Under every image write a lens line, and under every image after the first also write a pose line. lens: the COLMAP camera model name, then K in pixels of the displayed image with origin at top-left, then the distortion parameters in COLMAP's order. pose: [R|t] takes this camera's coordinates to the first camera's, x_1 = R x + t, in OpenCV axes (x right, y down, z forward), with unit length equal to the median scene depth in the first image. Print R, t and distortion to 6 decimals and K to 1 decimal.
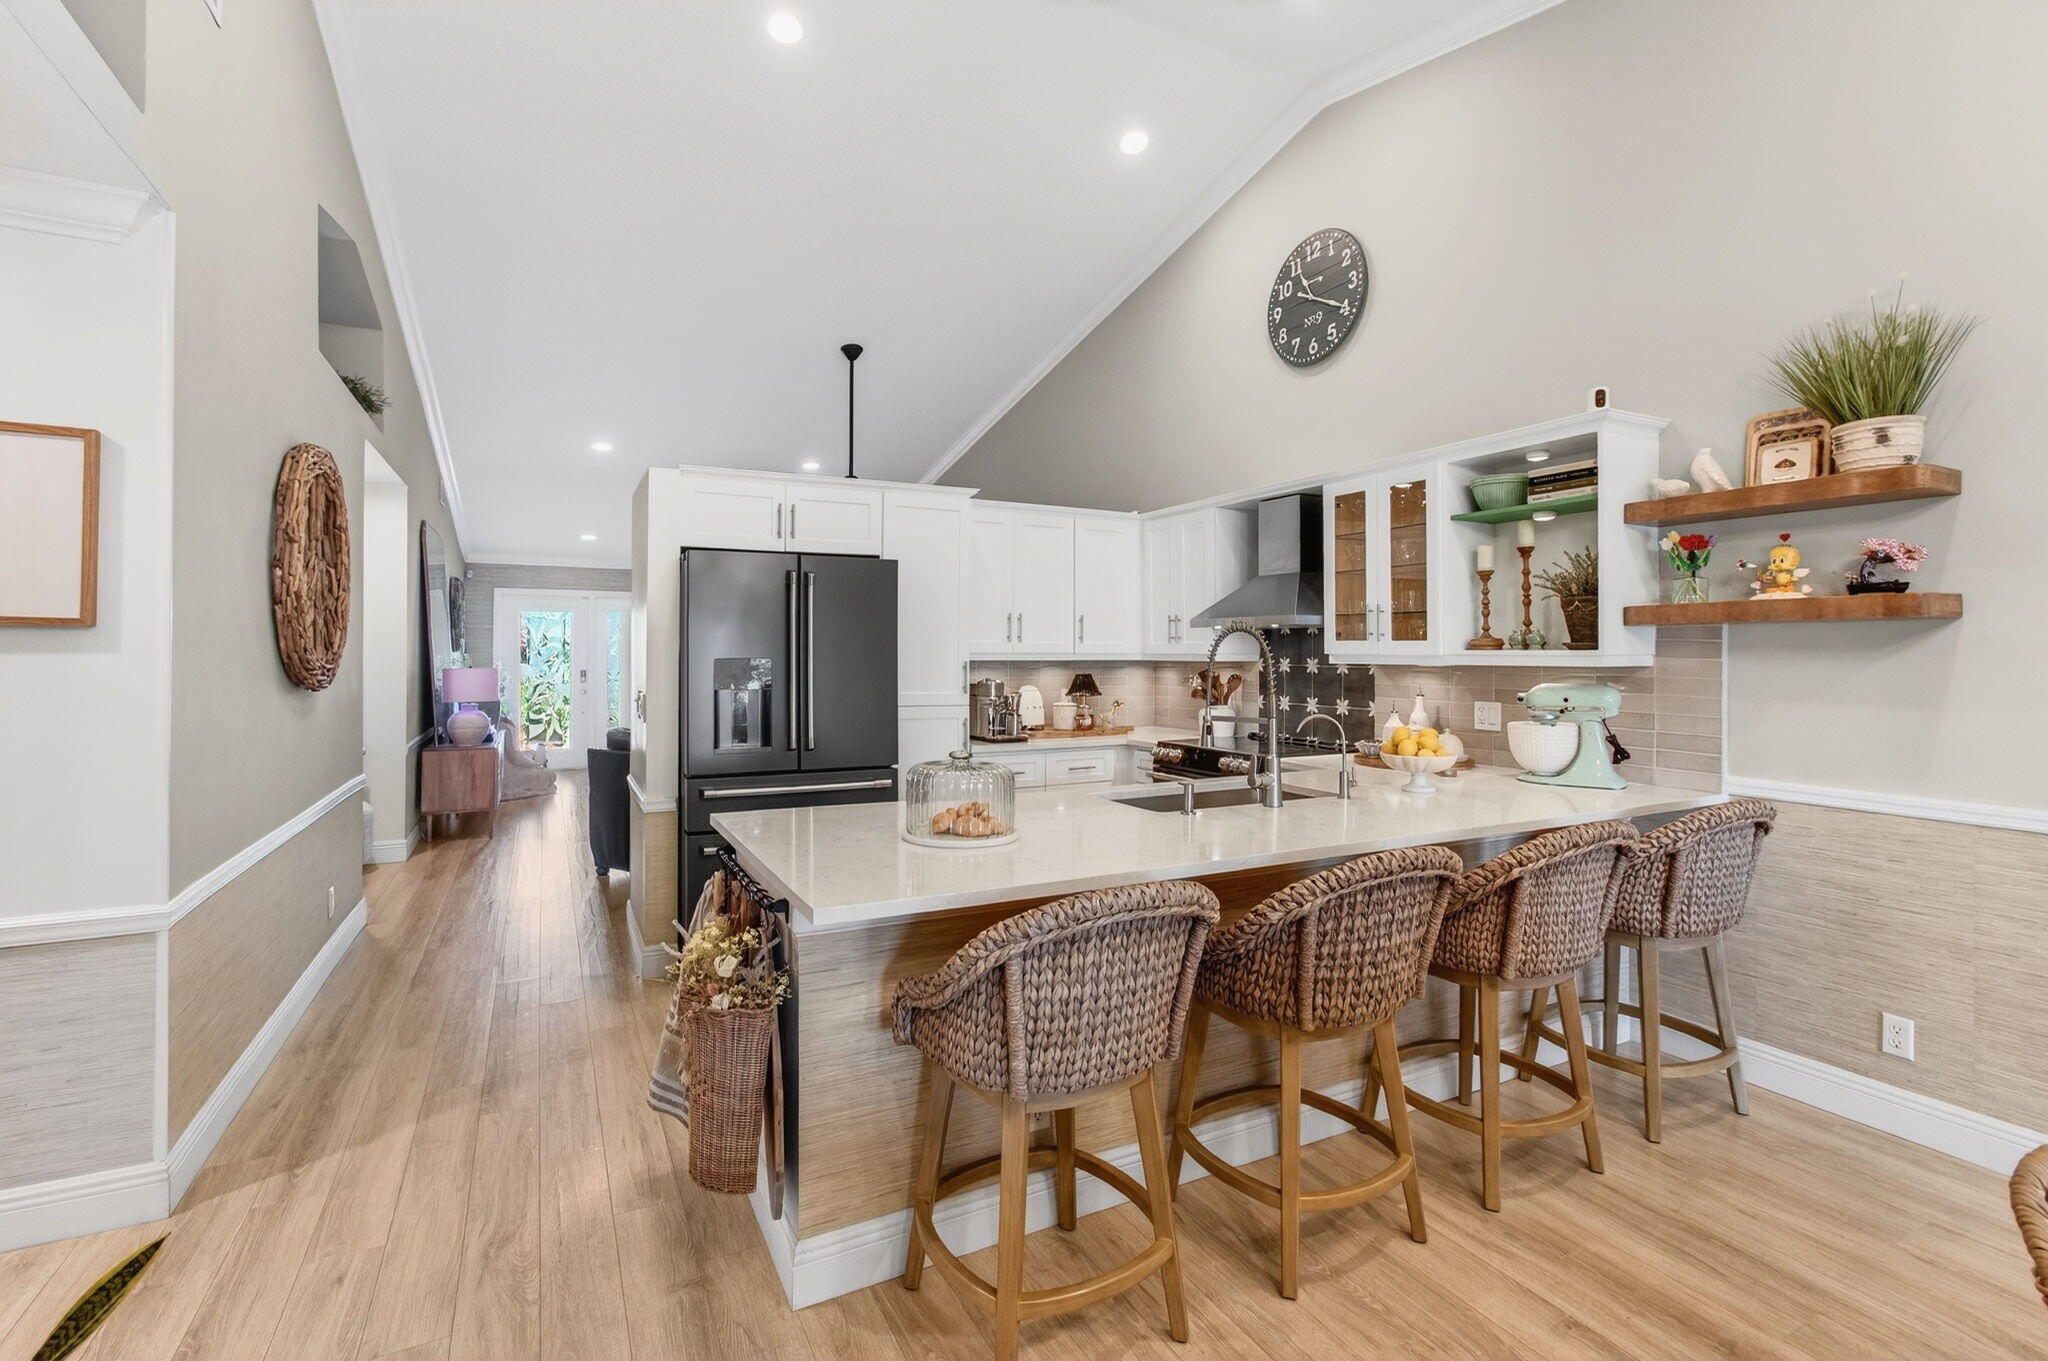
lens RADIAL K [[909.6, 0, 1023.9], [0, 909.6, 658.0], [0, 0, 1]] dist [-0.001413, 0.003123]
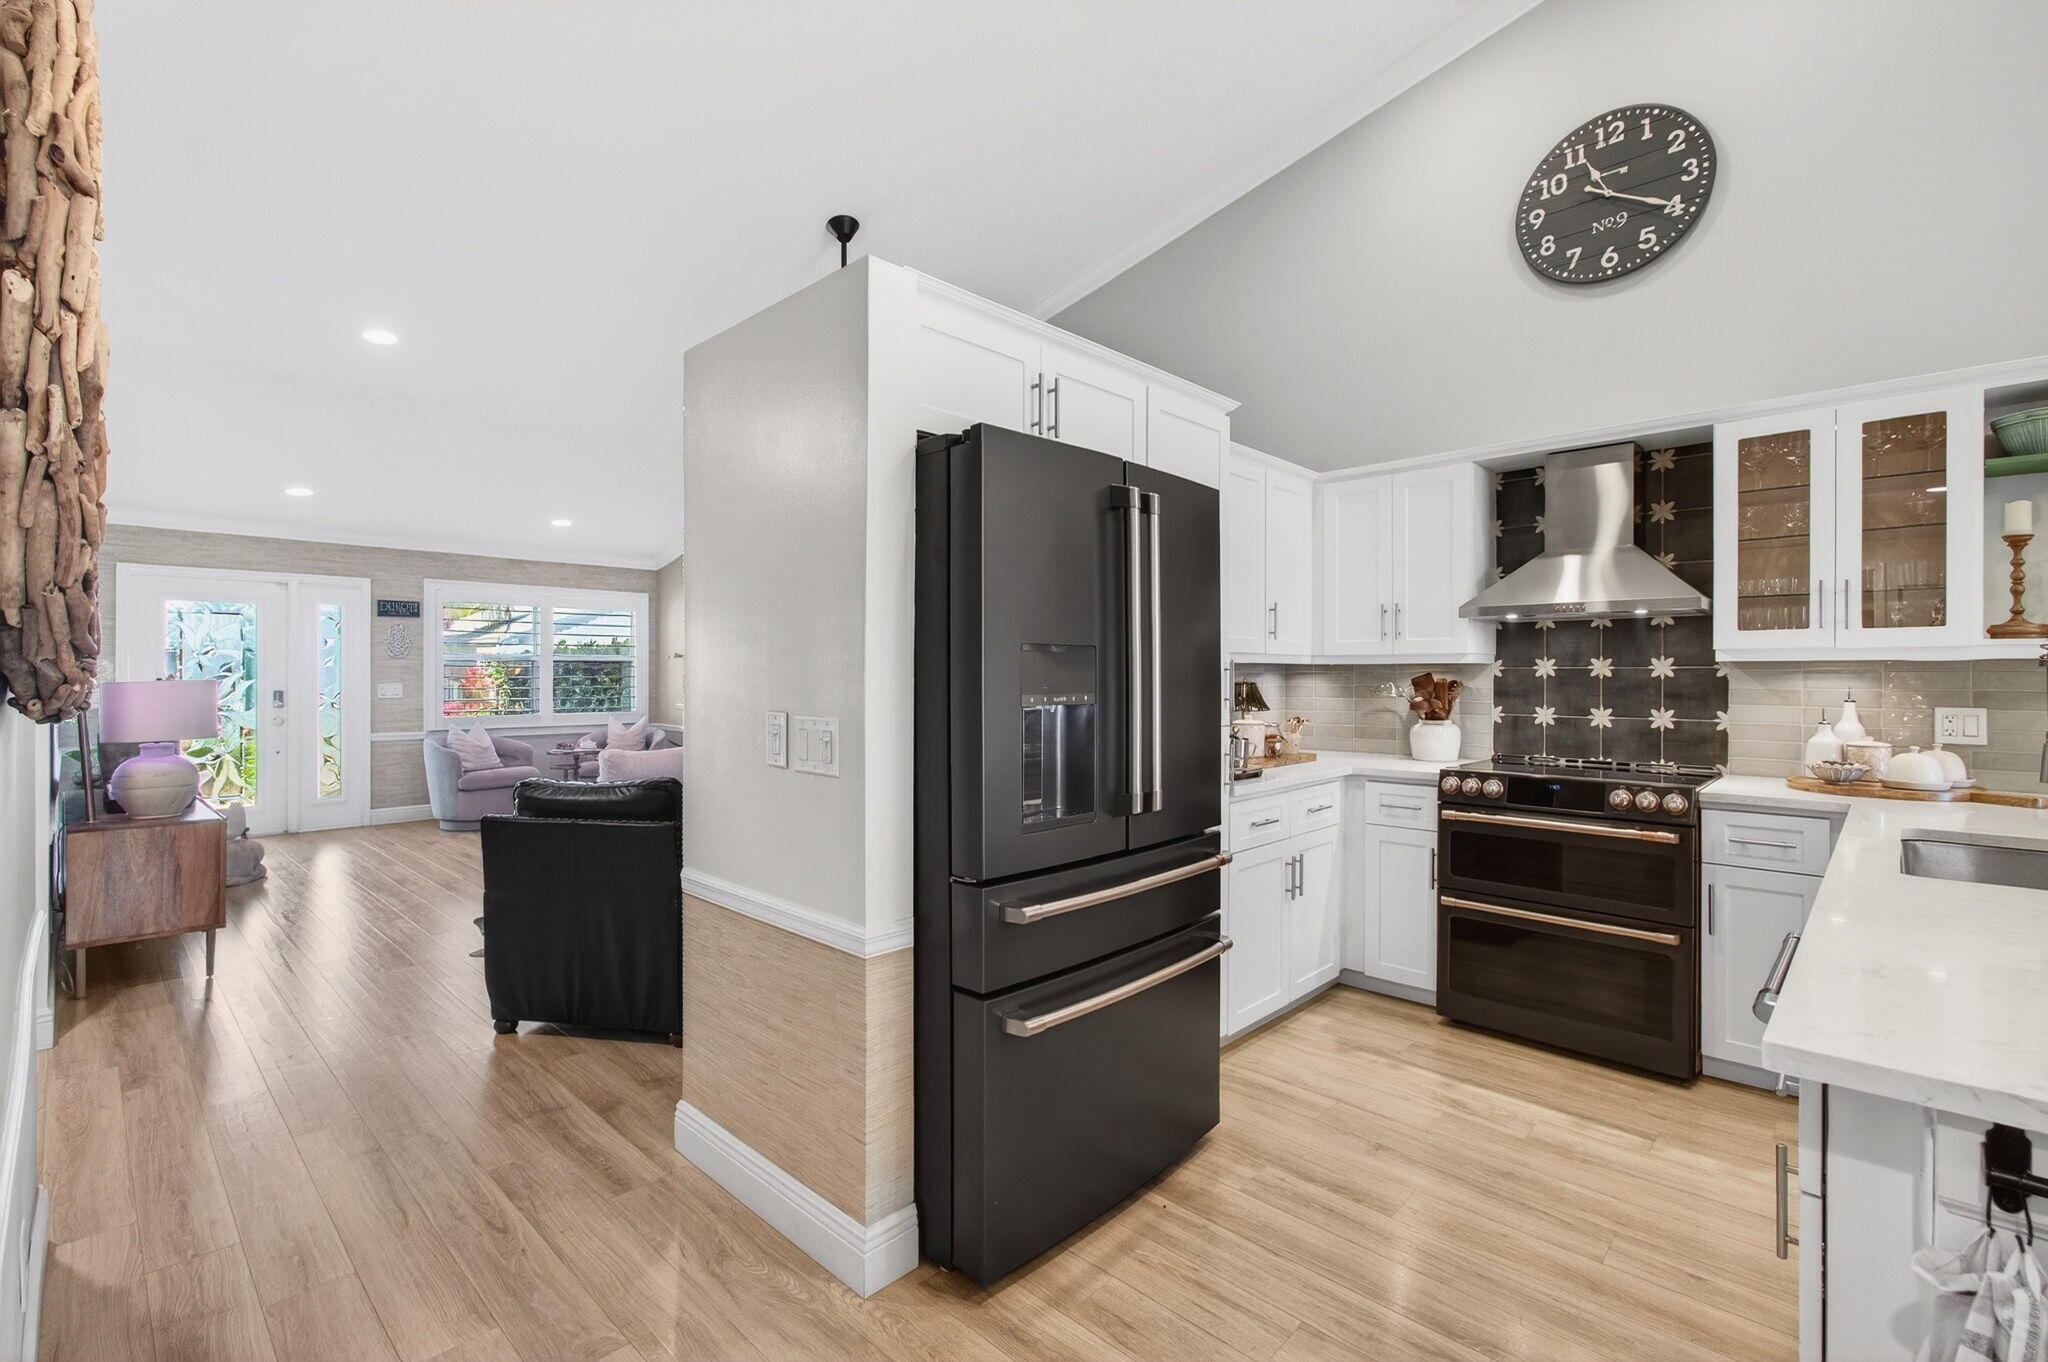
lens RADIAL K [[909.6, 0, 1029.2], [0, 909.6, 679.1], [0, 0, 1]] dist [-0.001413, 0.003123]
pose [[0.948258, -0.004077, 0.317475, -0.437731], [0.003768, 0.999992, 0.001586, 0.017145], [-0.317479, -0.000307, 0.948265, 0.455108]]
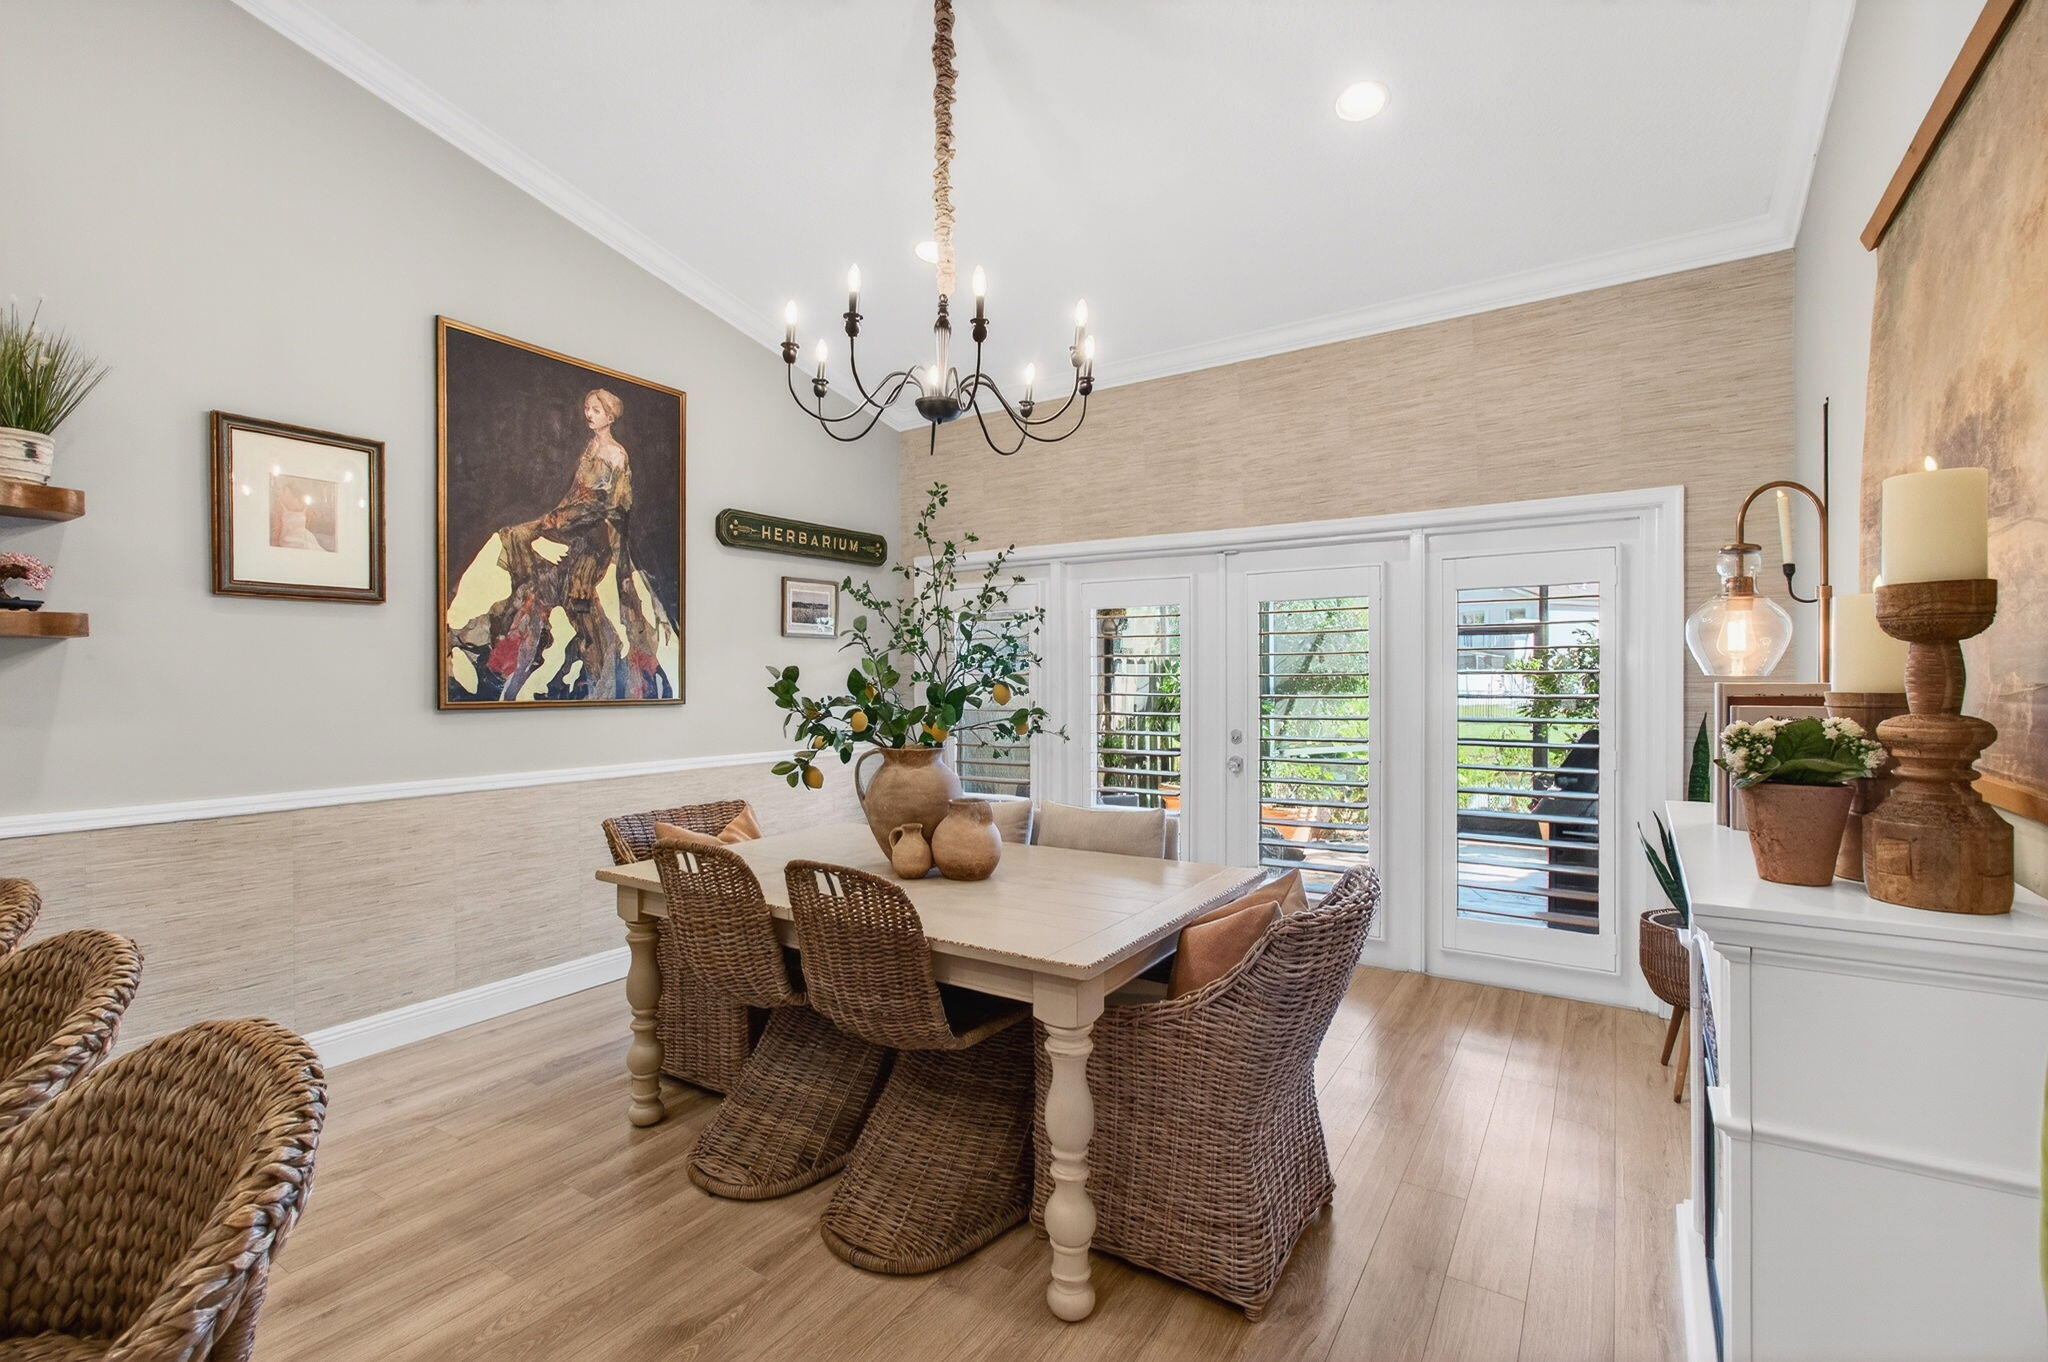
lens RADIAL K [[909.6, 0, 1041.4], [0, 909.6, 678.0], [0, 0, 1]] dist [-0.001413, 0.003123]
pose [[-0.488799, -0.008374, 0.872356, -0.266664], [0.002201, 0.999939, 0.010832, -0.004553], [-0.872394, 0.007215, -0.488750, 0.318745]]
